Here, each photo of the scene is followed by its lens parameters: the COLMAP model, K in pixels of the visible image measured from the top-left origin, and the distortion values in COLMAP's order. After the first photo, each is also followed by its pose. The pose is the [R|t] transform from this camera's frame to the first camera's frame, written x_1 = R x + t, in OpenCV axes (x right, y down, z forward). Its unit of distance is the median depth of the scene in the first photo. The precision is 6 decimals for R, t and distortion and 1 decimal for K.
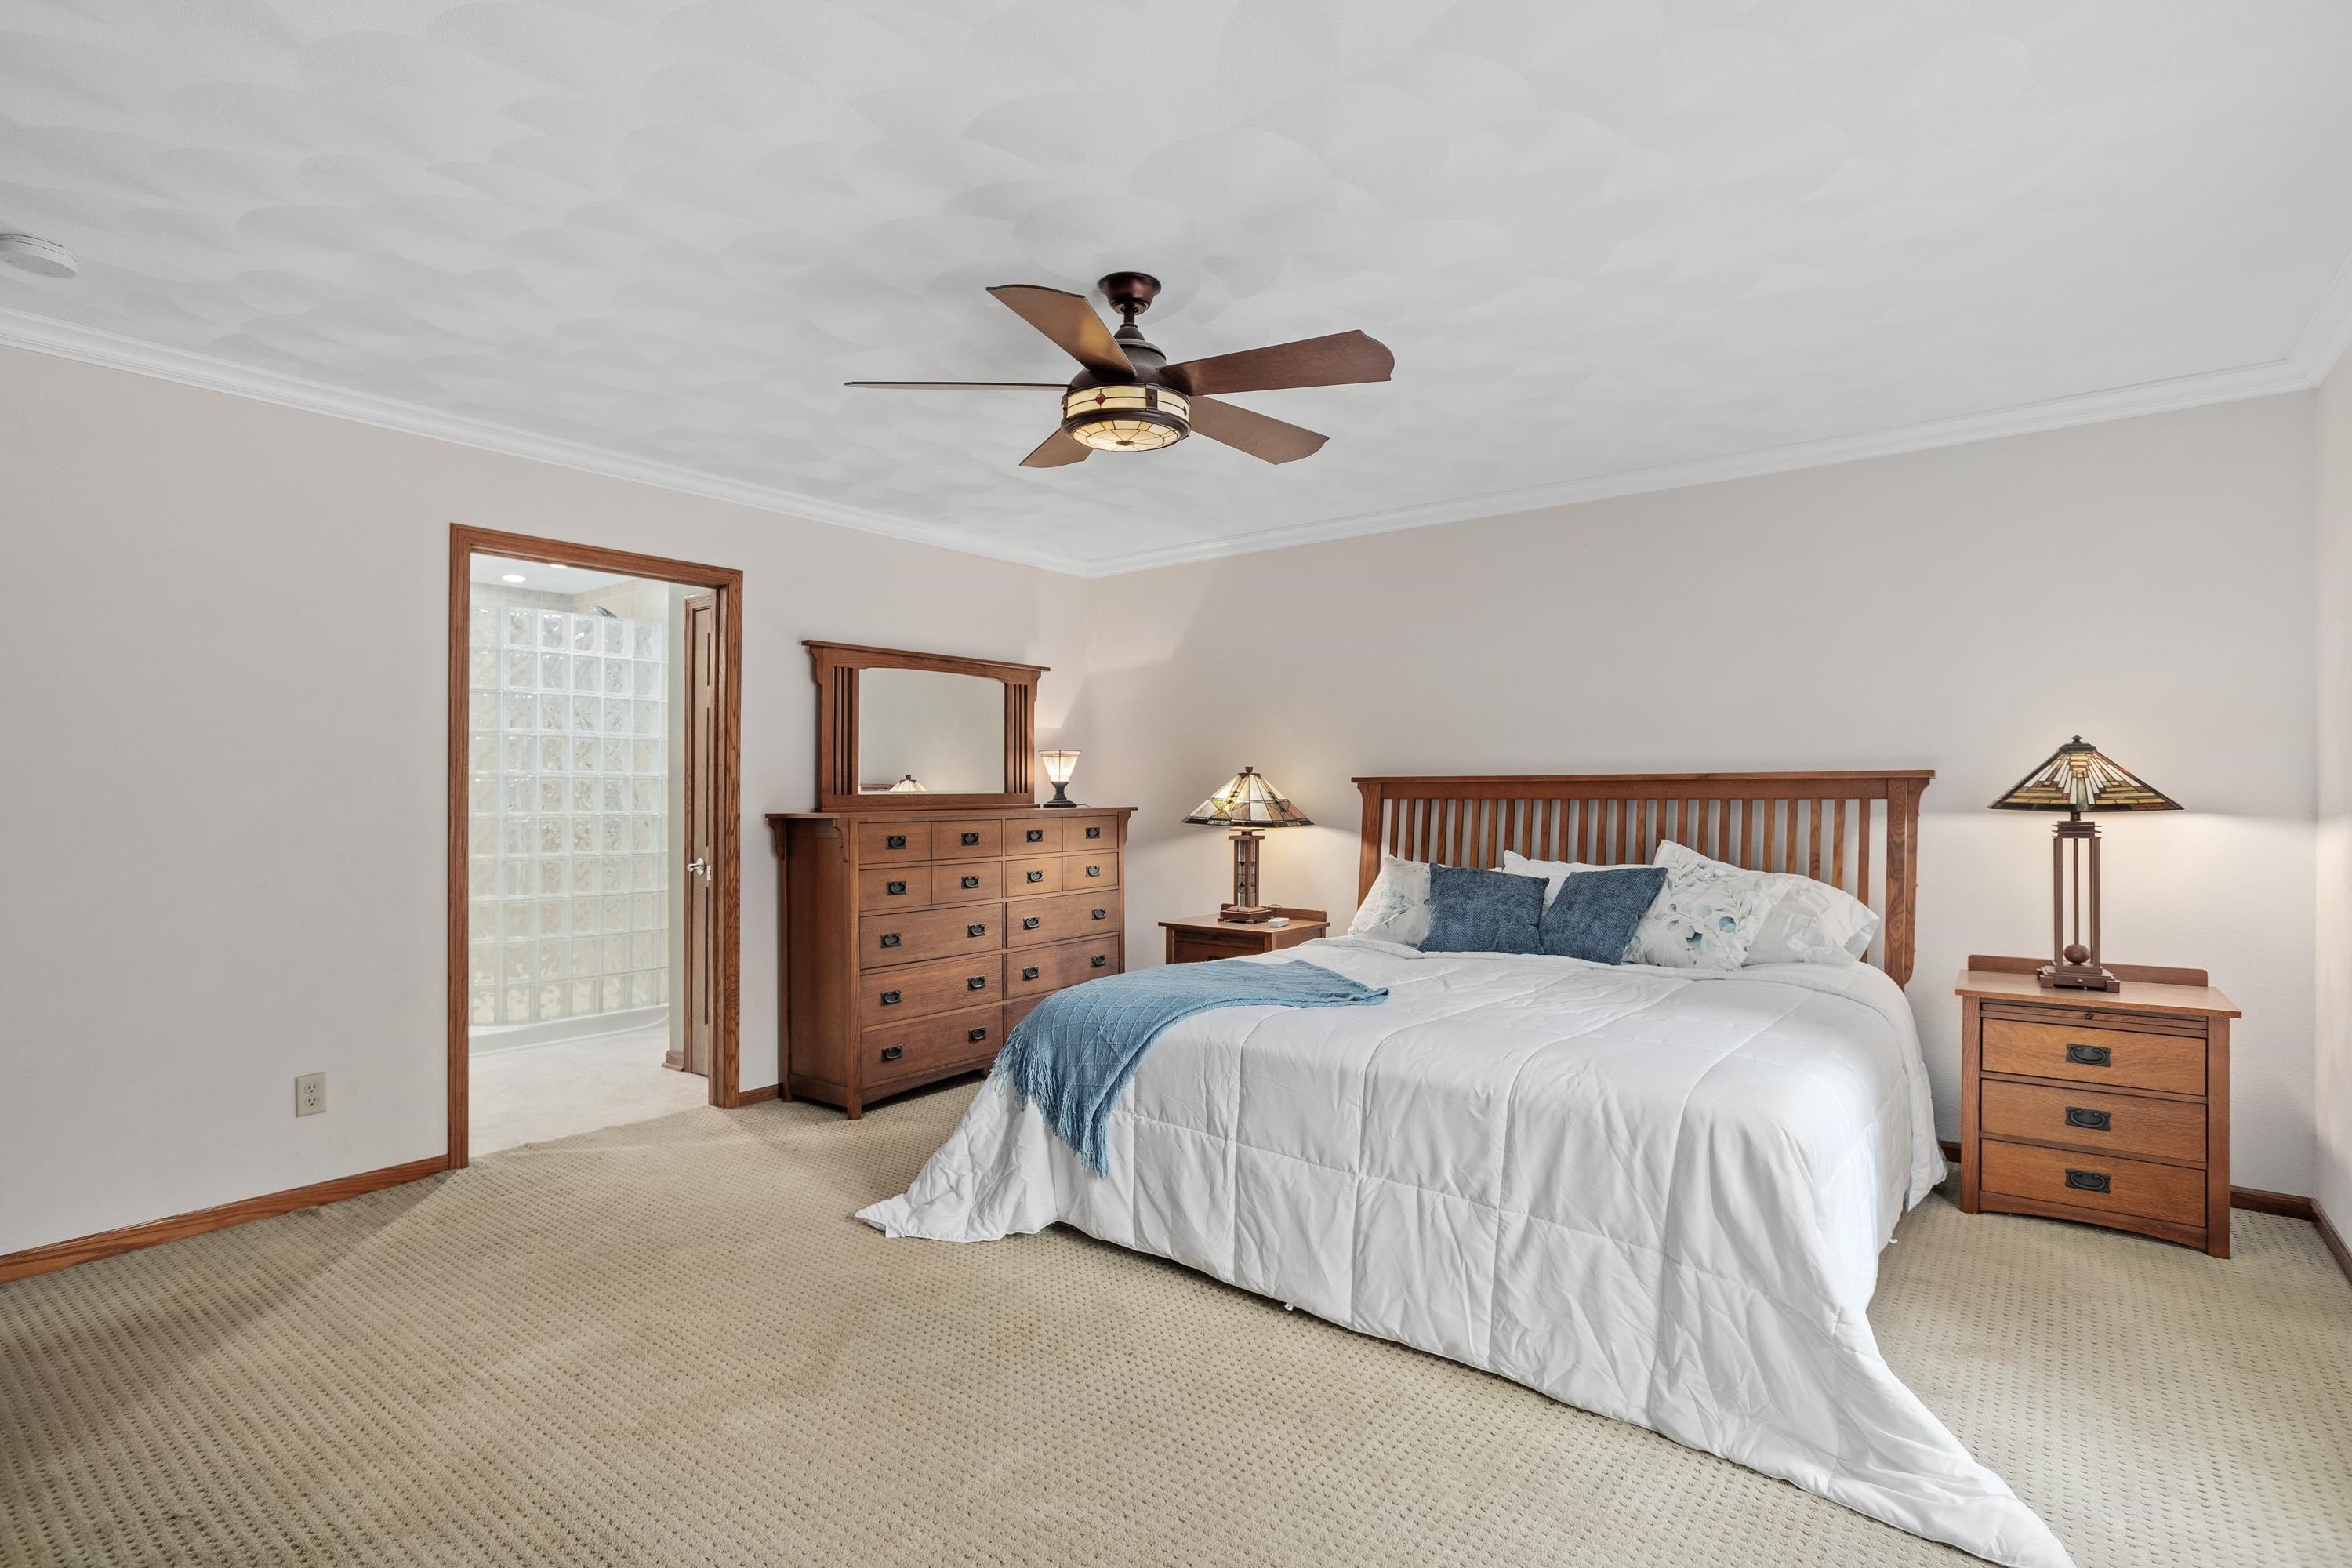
lens RADIAL K [[1103.5, 0, 1232.5], [0, 1103.5, 789.3], [0, 0, 1]] dist [0.000062, 0.000417]
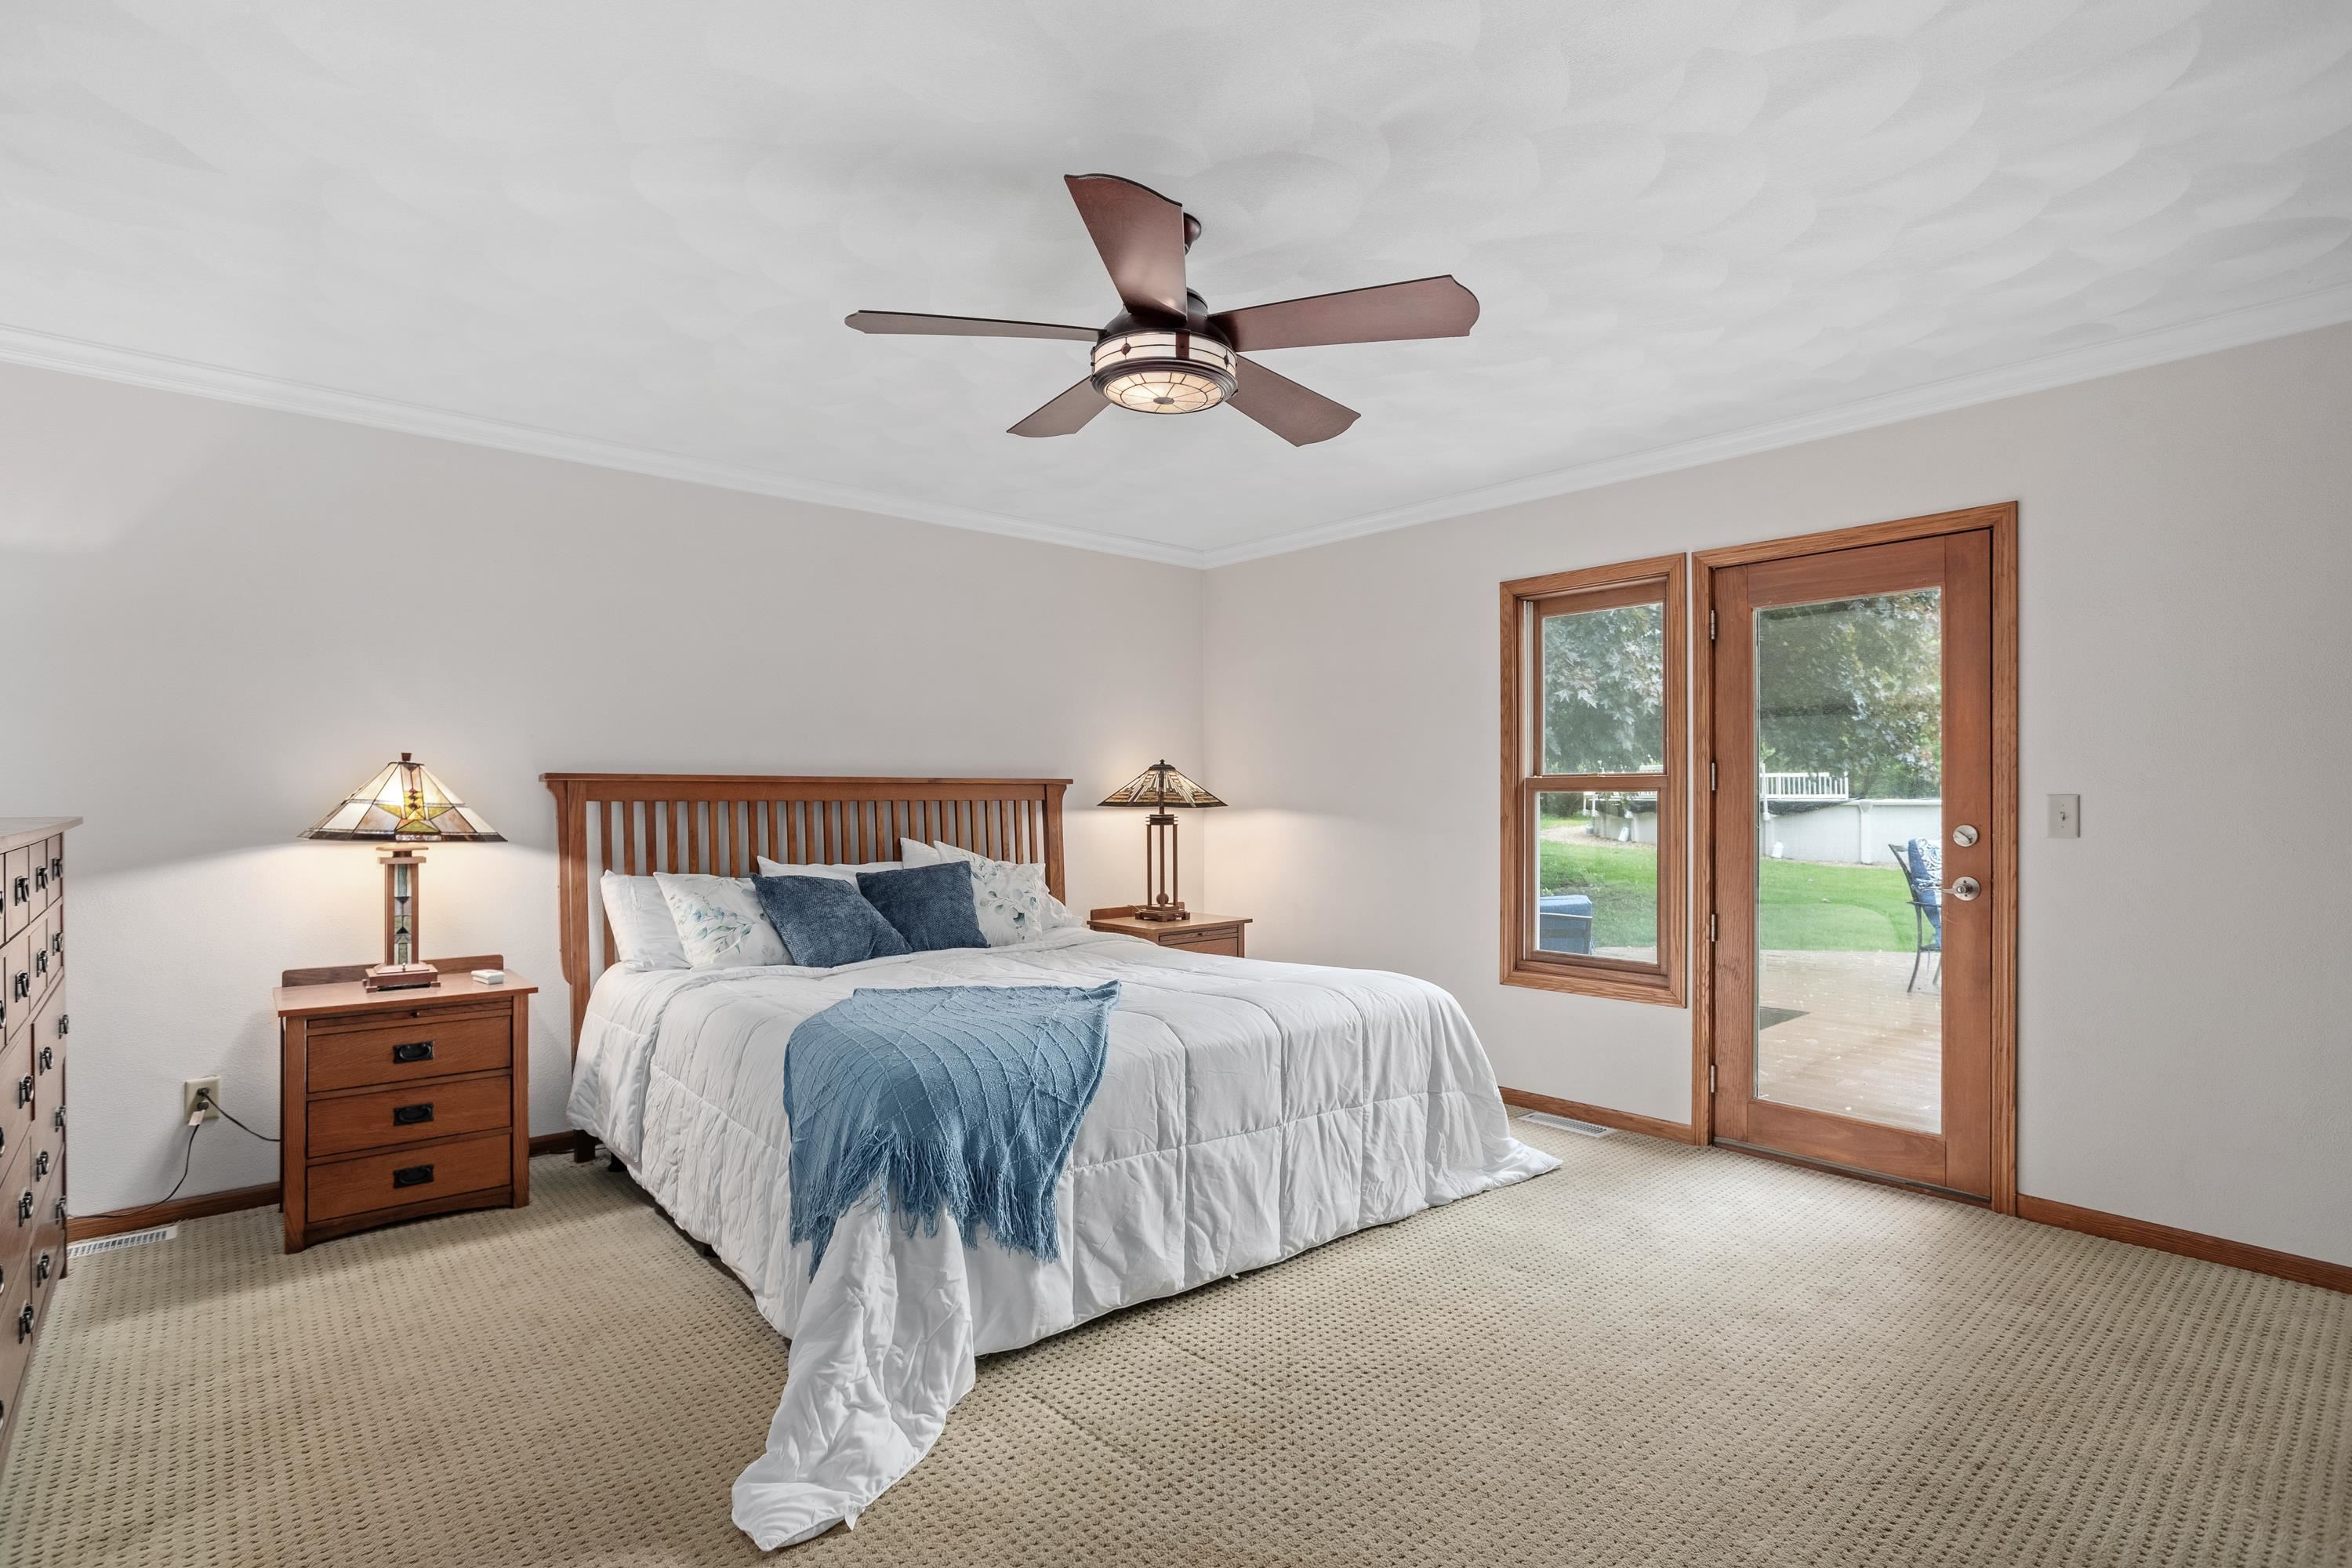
lens RADIAL K [[1157.3, 0, 1161.0], [0, 1157.3, 795.6], [0, 0, 1]] dist [-0.001871, 0.000295]
pose [[0.229234, 0.003868, 0.973364, -0.944978], [-0.006988, 0.999973, -0.002328, 0.007827], [-0.973346, -0.006268, 0.229254, 0.732902]]
